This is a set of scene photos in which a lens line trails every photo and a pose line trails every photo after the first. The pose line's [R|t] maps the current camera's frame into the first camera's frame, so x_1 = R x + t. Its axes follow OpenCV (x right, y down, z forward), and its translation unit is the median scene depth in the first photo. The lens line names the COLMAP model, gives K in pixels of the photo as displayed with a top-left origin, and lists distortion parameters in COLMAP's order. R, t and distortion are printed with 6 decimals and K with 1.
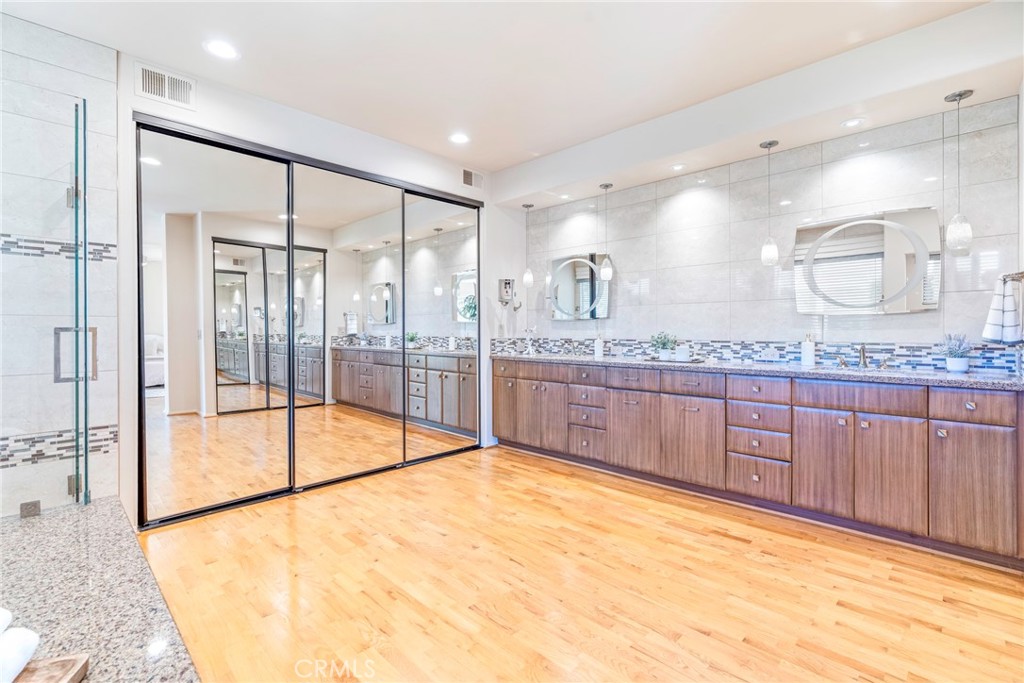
lens RADIAL K [[461.6, 0, 507.1], [0, 461.6, 343.3], [0, 0, 1]] dist [-0.006089, -0.000016]
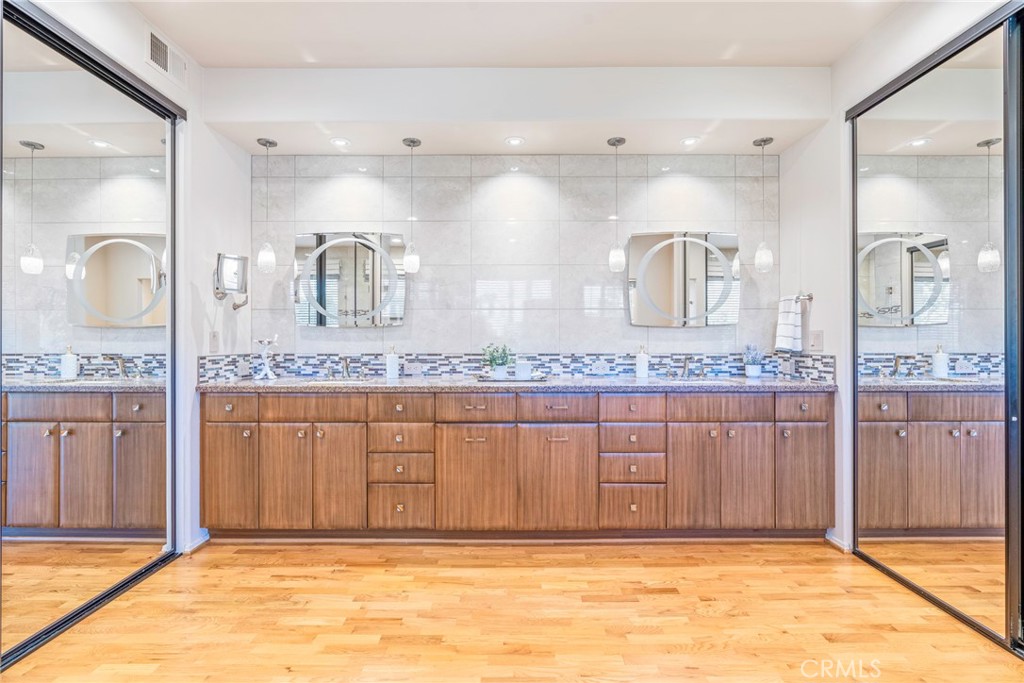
lens RADIAL K [[461.6, 0, 507.1], [0, 461.6, 343.3], [0, 0, 1]] dist [-0.006089, -0.000016]
pose [[0.712320, -0.002644, 0.701850, -0.217951], [0.019179, 0.999693, -0.015699, -0.013283], [-0.701593, 0.024644, 0.712152, 0.449811]]
